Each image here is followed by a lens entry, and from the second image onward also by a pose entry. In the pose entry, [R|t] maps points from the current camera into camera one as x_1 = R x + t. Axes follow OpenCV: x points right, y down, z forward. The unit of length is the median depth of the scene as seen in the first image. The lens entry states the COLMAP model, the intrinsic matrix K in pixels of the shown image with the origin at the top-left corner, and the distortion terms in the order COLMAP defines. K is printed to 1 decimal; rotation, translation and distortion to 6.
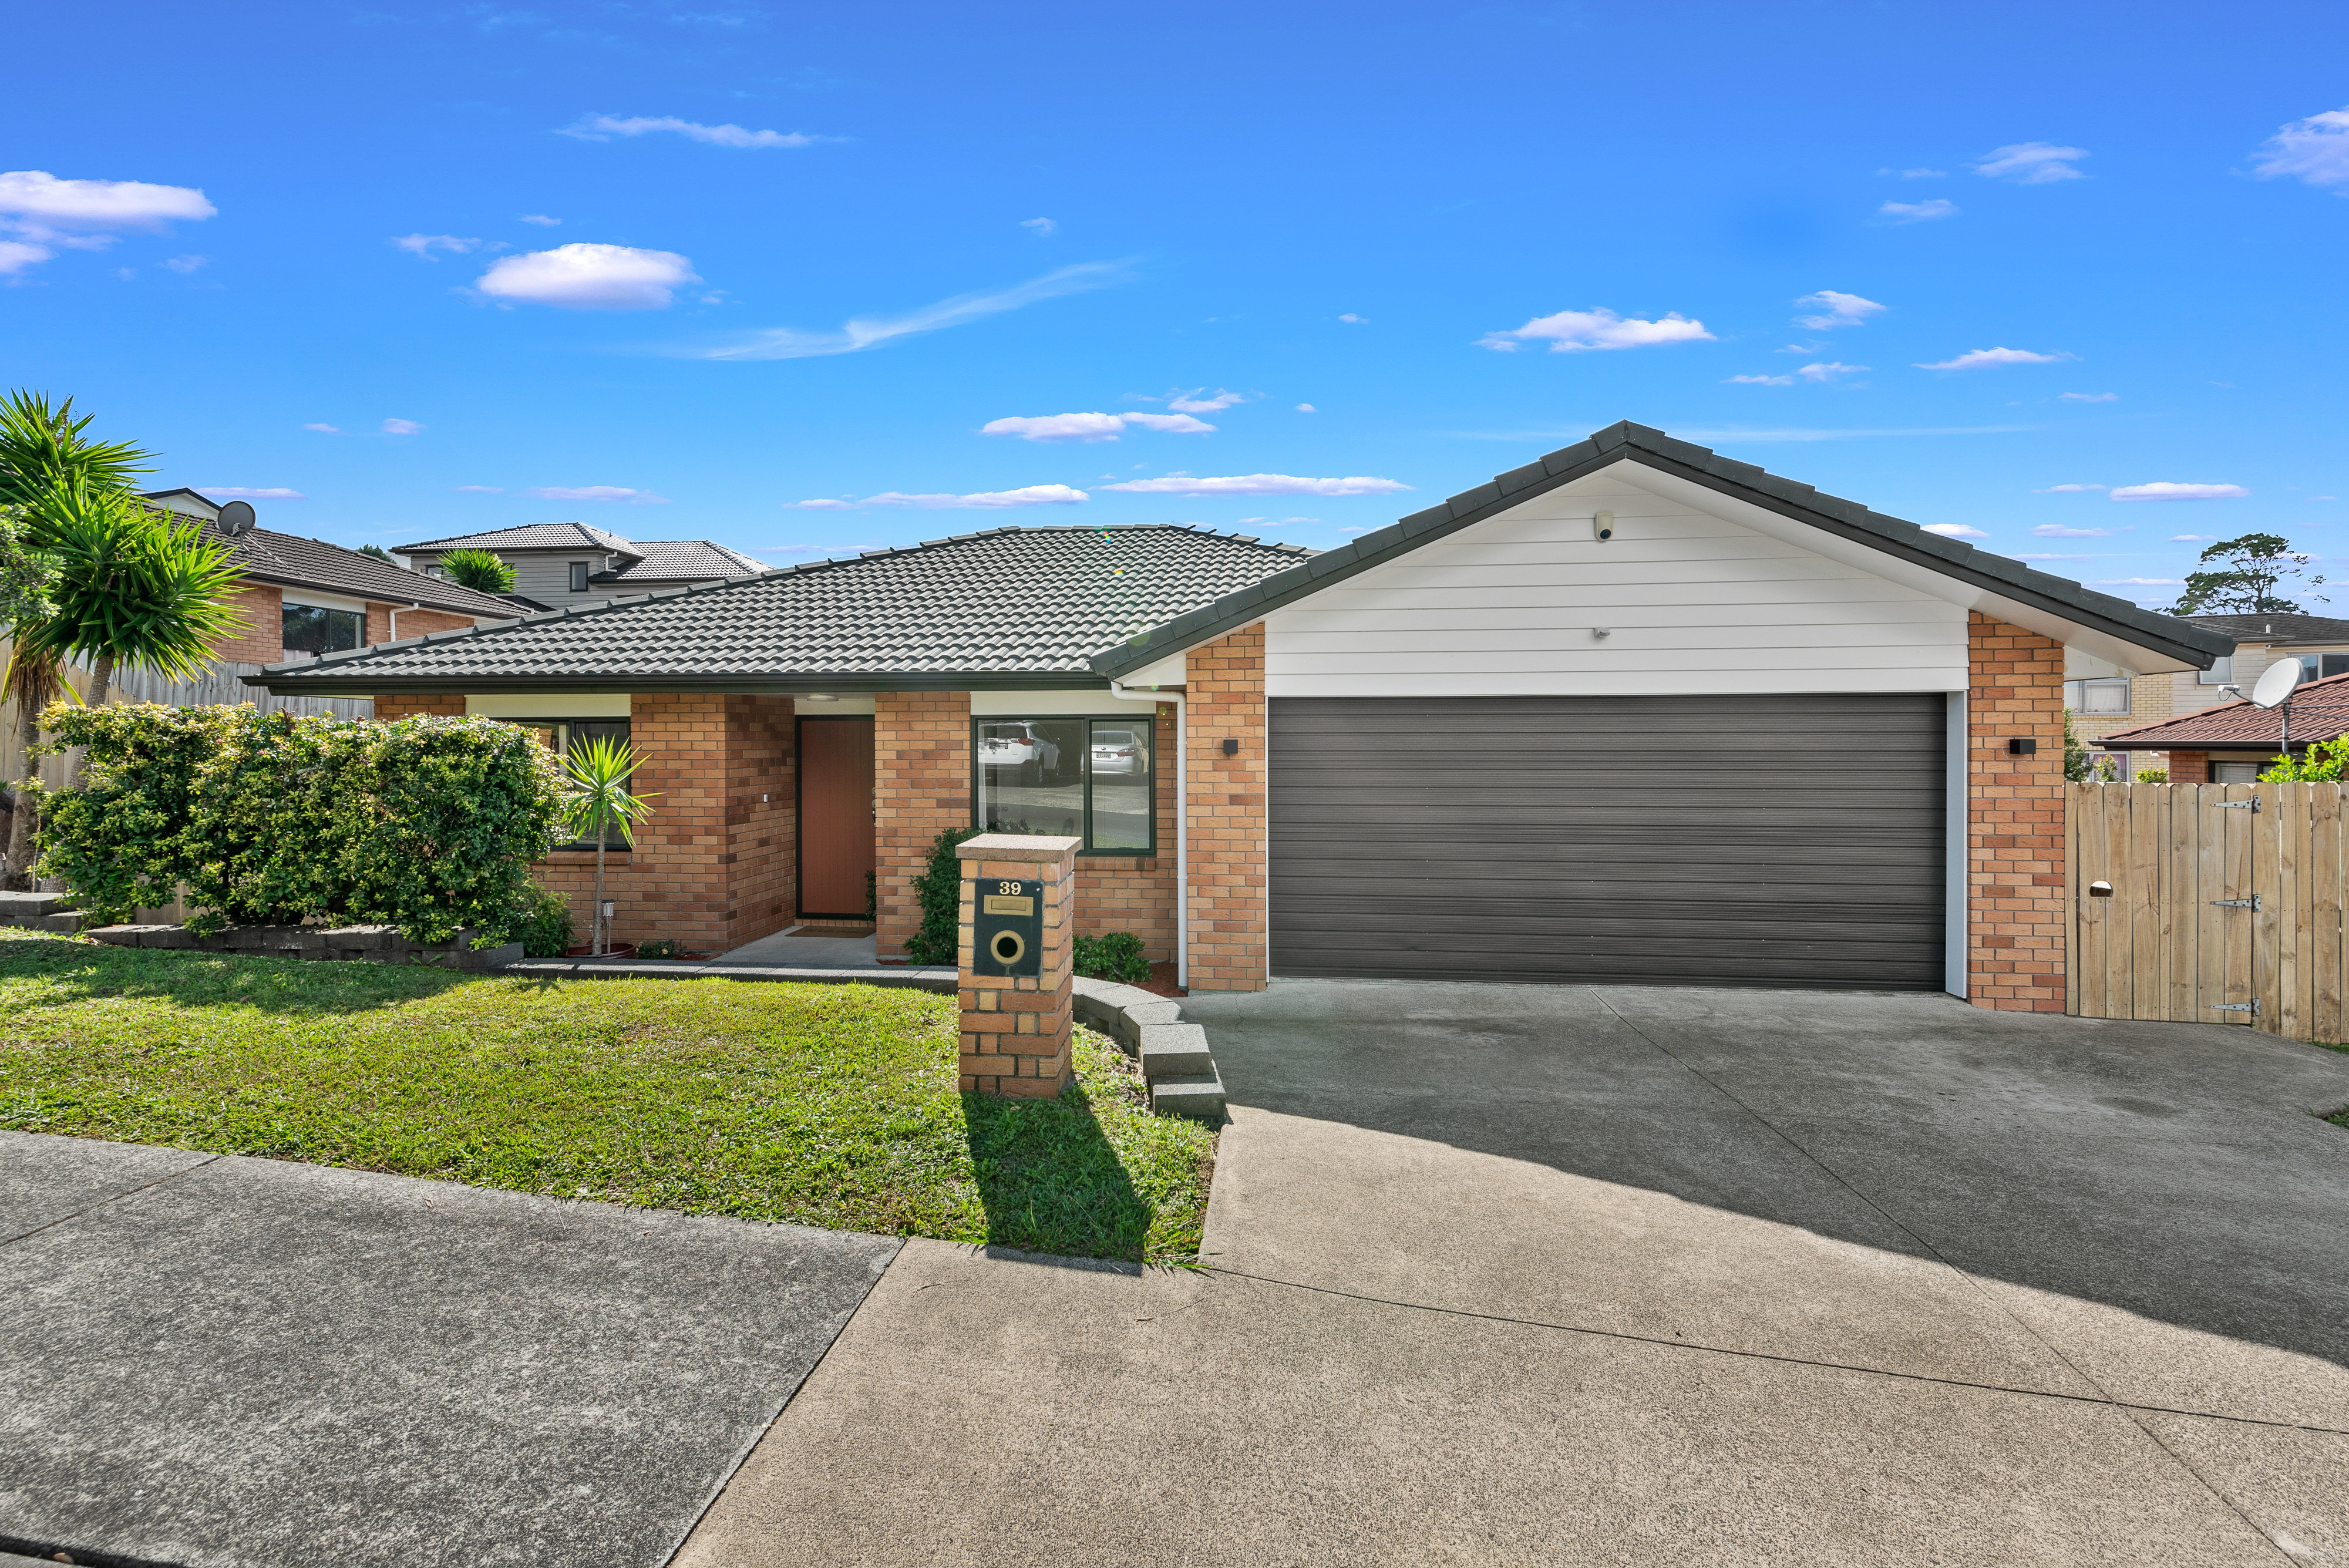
lens RADIAL K [[1034.1, 0, 1179.4], [0, 1034.1, 762.9], [0, 0, 1]] dist [0.003562, 0.000113]
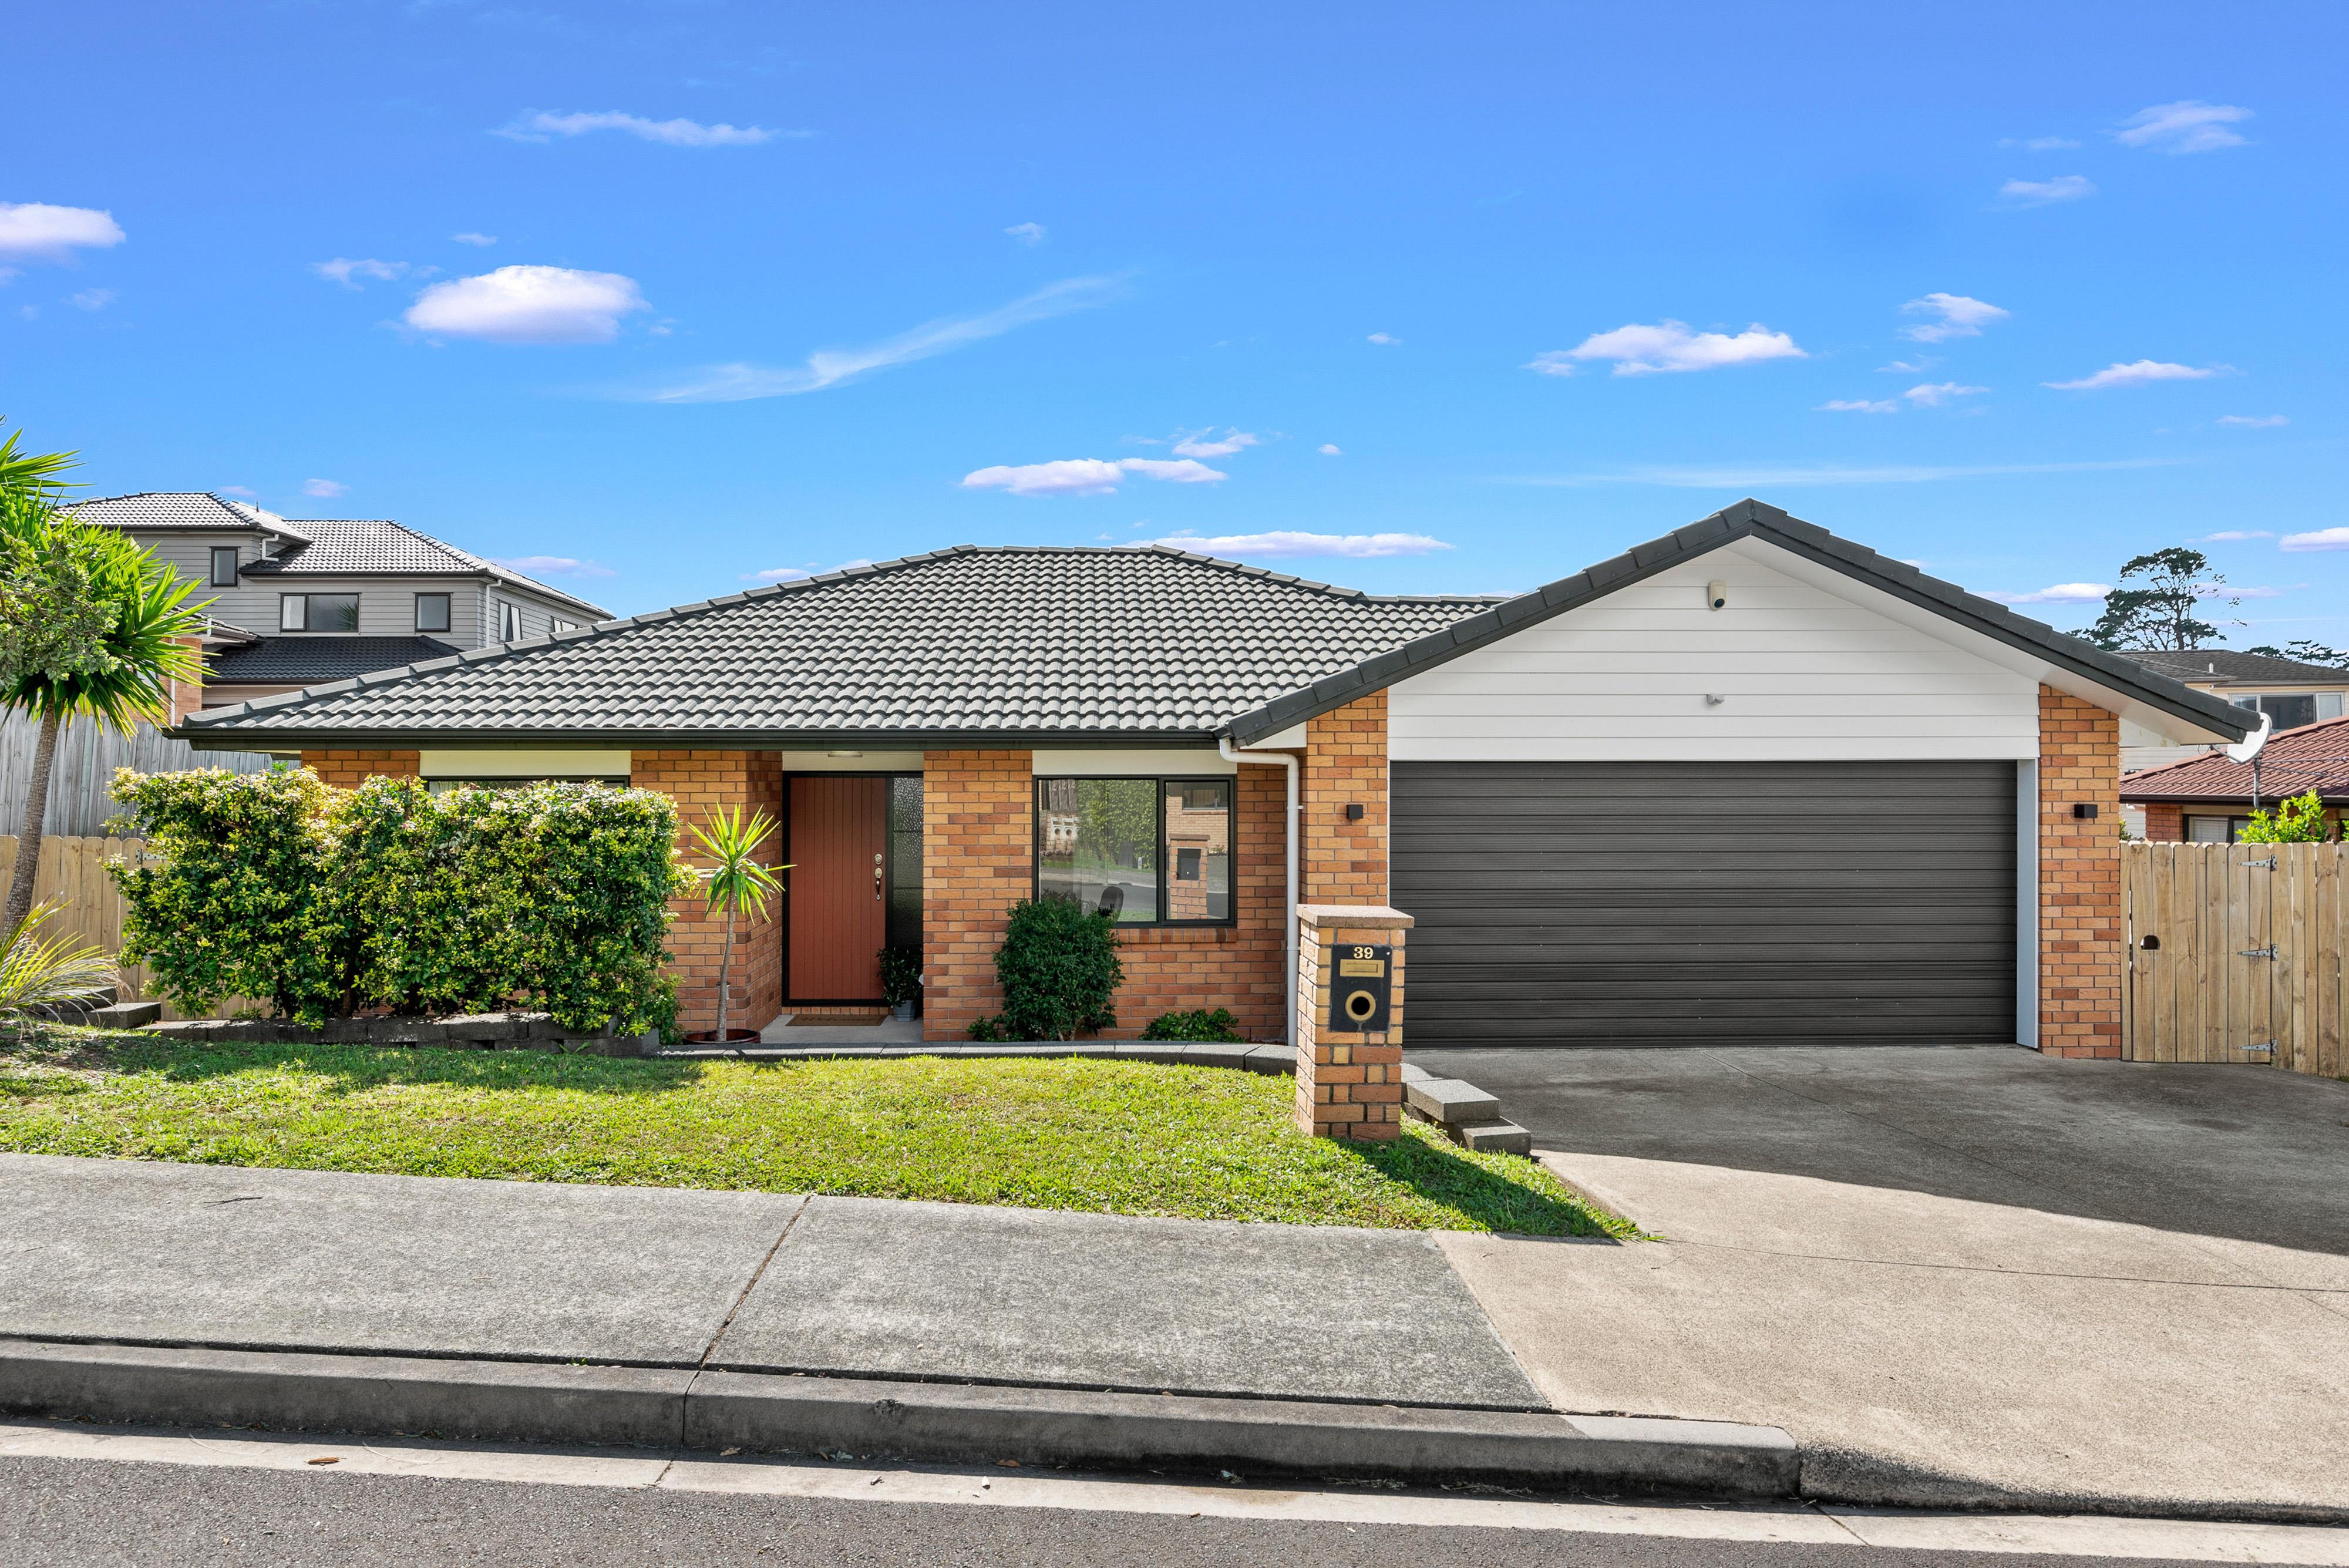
lens RADIAL K [[1312.9, 0, 1174.8], [0, 1312.9, 804.6], [0, 0, 1]] dist [-0.002435, -0.001035]
pose [[0.989386, -0.001665, 0.145303, -0.314116], [0.002497, 0.999982, -0.005543, -0.017131], [-0.145291, 0.005847, 0.989372, -0.204465]]
